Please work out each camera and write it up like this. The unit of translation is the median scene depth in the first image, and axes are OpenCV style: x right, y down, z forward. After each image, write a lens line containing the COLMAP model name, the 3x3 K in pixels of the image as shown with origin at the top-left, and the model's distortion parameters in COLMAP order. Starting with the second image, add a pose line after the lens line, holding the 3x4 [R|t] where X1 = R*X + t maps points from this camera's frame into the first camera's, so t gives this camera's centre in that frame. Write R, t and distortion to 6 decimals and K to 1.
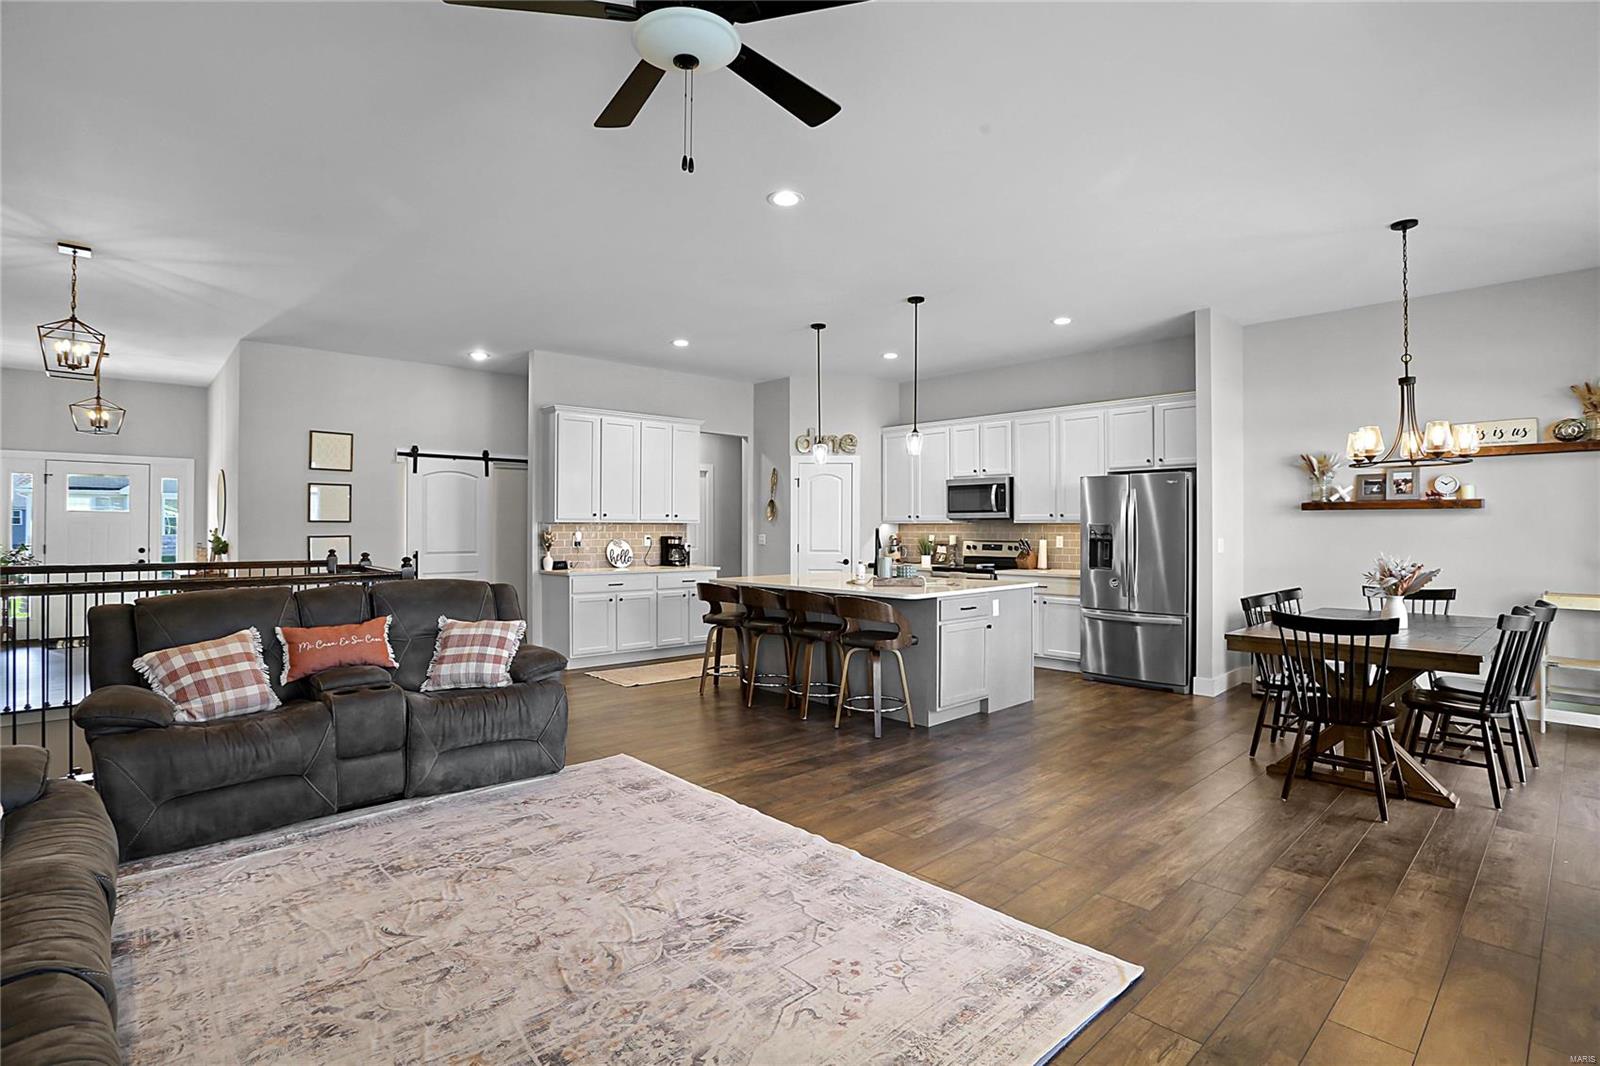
lens RADIAL K [[788.4, 0, 800.0], [0, 788.4, 533.0], [0, 0, 1]] dist [-0.044449, 0.000998]
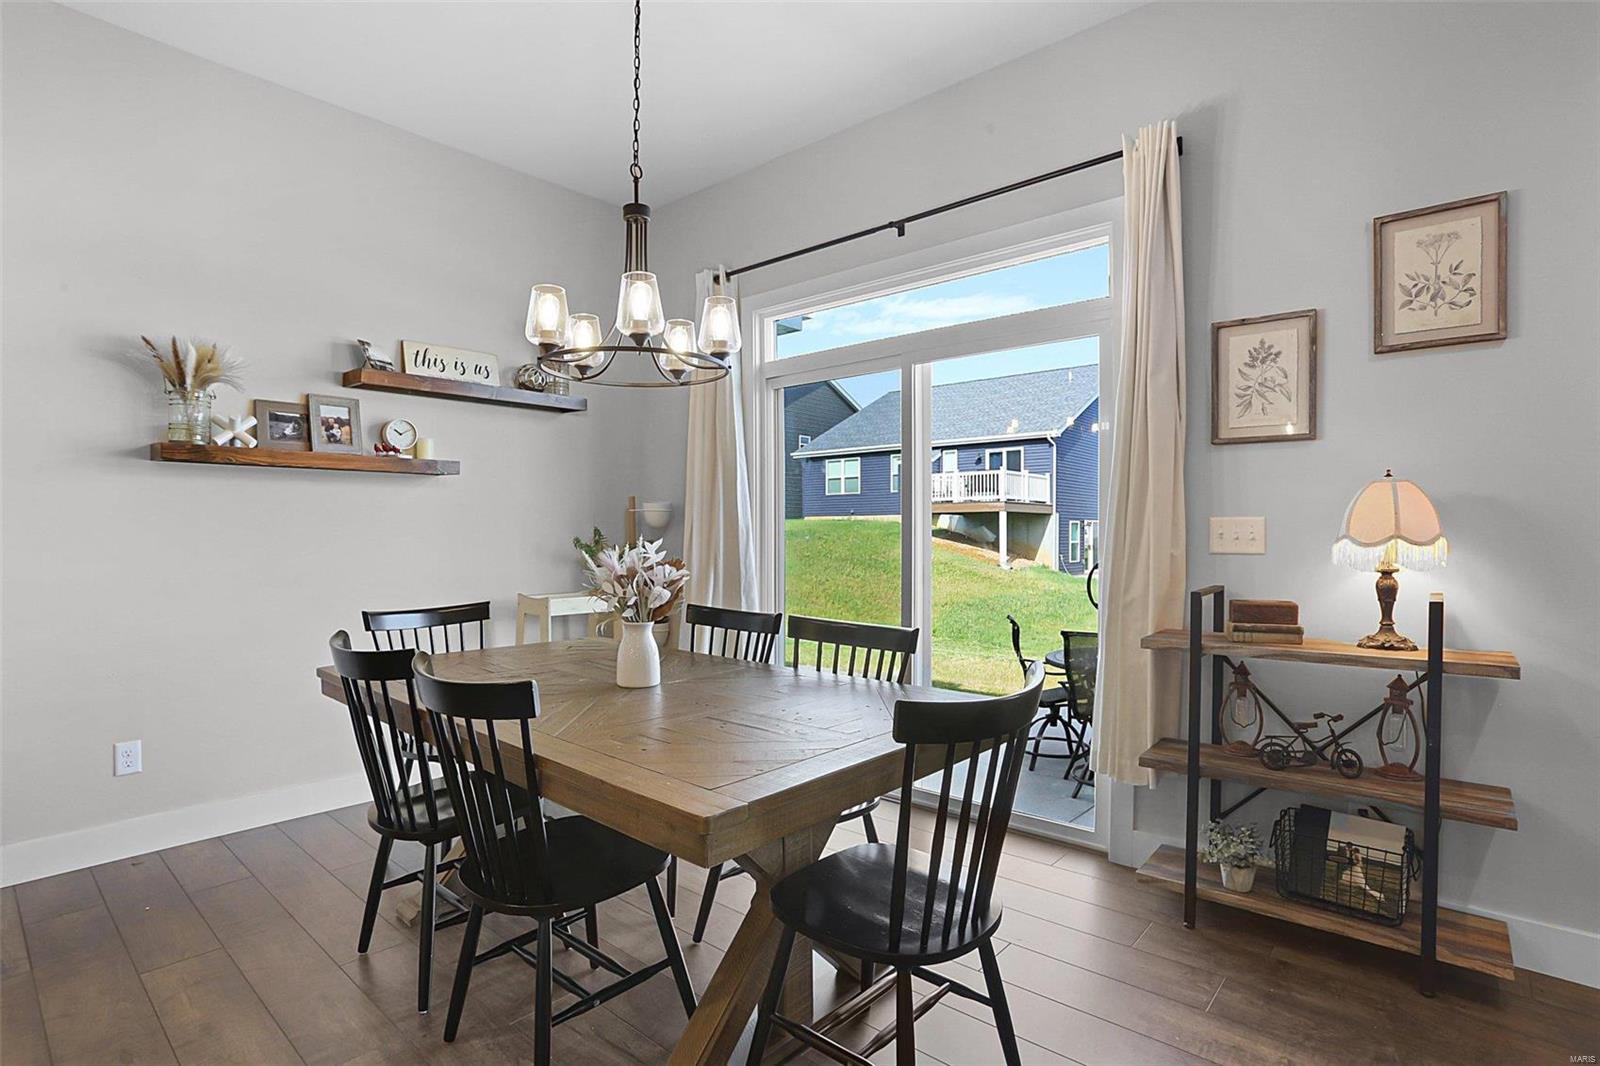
lens RADIAL K [[788.4, 0, 800.0], [0, 788.4, 533.0], [0, 0, 1]] dist [-0.044449, 0.000998]
pose [[-0.081618, -0.007729, 0.996634, 0.128373], [0.006445, 0.999945, 0.008282, 0.008578], [-0.996643, 0.007100, -0.081564, 0.486516]]
